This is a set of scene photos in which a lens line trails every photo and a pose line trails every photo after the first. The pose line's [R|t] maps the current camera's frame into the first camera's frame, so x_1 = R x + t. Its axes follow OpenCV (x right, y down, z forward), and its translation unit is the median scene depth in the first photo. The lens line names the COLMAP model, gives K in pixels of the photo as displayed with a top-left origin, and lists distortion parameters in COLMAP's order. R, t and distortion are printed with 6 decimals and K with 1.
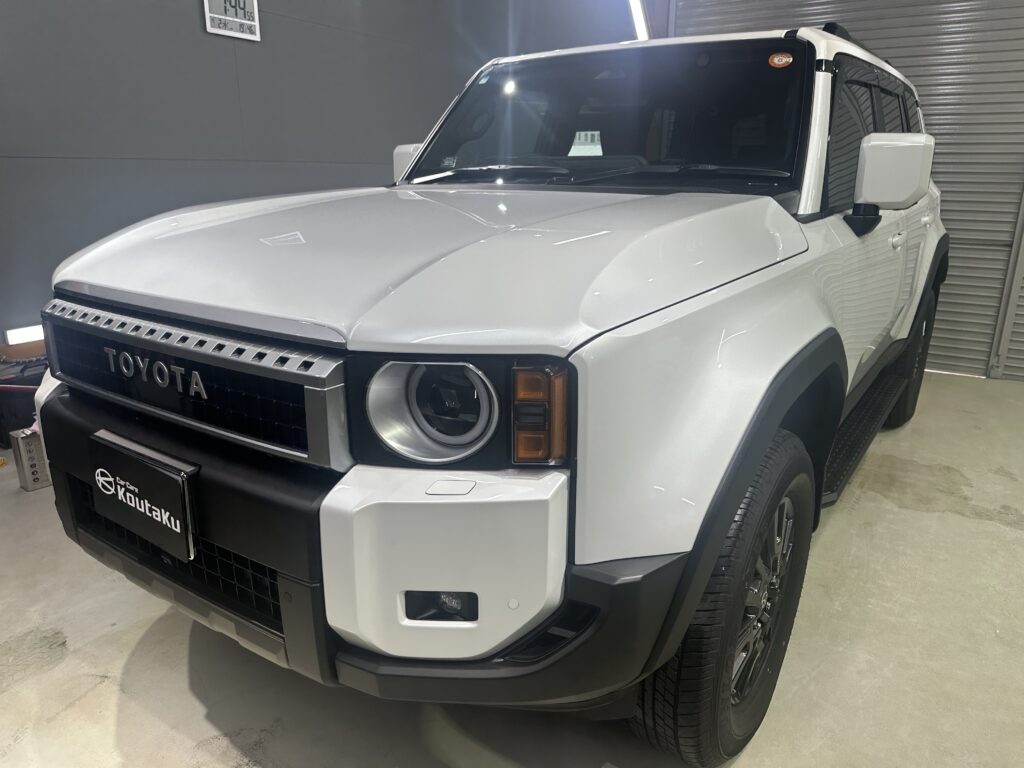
lens RADIAL K [[731.4, 0, 512.0], [0, 731.4, 384.0], [0, 0, 1]] dist [0.066182, -0.078607]
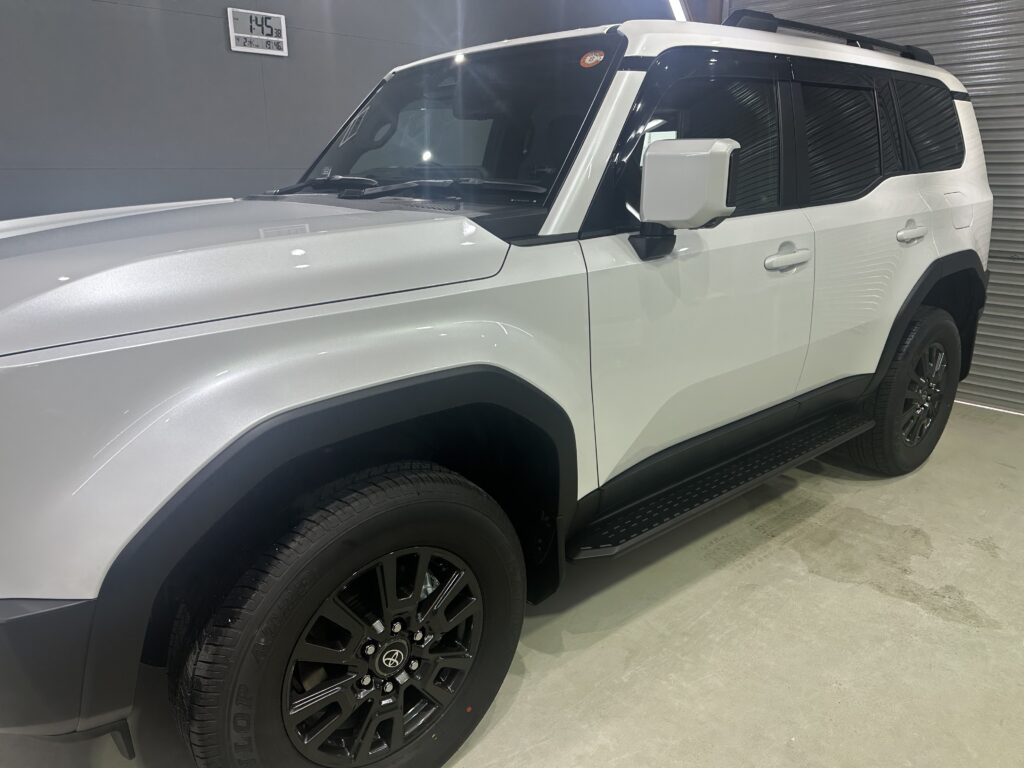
lens RADIAL K [[731.4, 0, 512.0], [0, 731.4, 384.0], [0, 0, 1]] dist [0.066182, -0.078607]
pose [[0.965667, 0.061297, -0.252450, 0.358322], [-0.060601, 0.998106, 0.010540, -0.034229], [0.252618, 0.005120, 0.967553, 0.079584]]
